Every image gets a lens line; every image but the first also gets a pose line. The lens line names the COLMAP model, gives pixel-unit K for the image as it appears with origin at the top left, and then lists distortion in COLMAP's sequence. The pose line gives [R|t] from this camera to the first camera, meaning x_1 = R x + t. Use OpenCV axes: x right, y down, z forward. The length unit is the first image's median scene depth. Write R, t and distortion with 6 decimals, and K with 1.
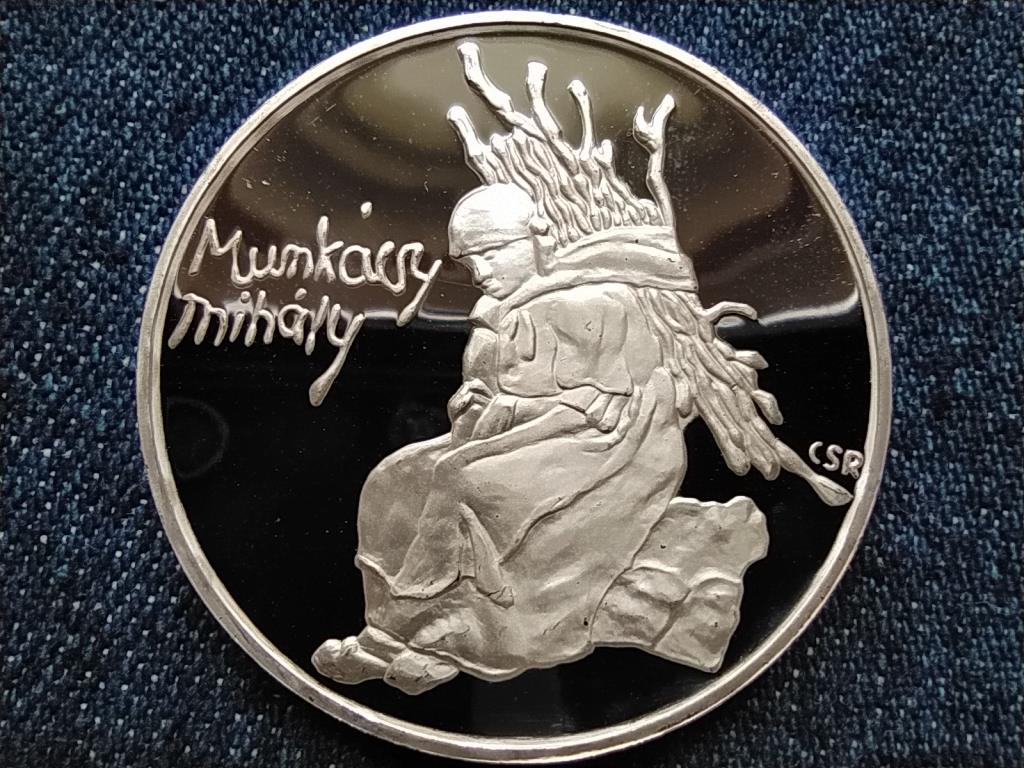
lens RADIAL K [[462.2, 0, 507.3], [0, 462.2, 392.7], [0, 0, 1]] dist [0.020284, -0.009392]
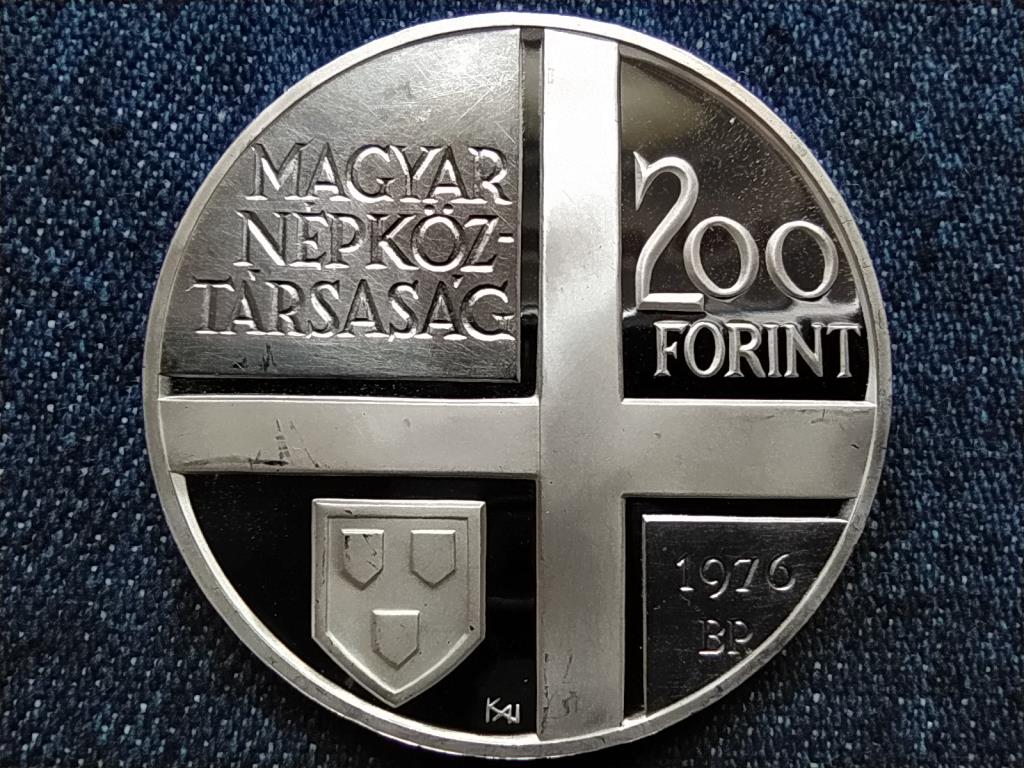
lens RADIAL K [[462.2, 0, 521.5], [0, 462.2, 407.2], [0, 0, 1]] dist [0.020284, -0.009392]
pose [[0.999631, -0.027169, -0.000805, 0.035642], [0.027168, 0.999631, -0.000849, 0.331322], [0.000827, 0.000827, 0.999999, -0.019423]]
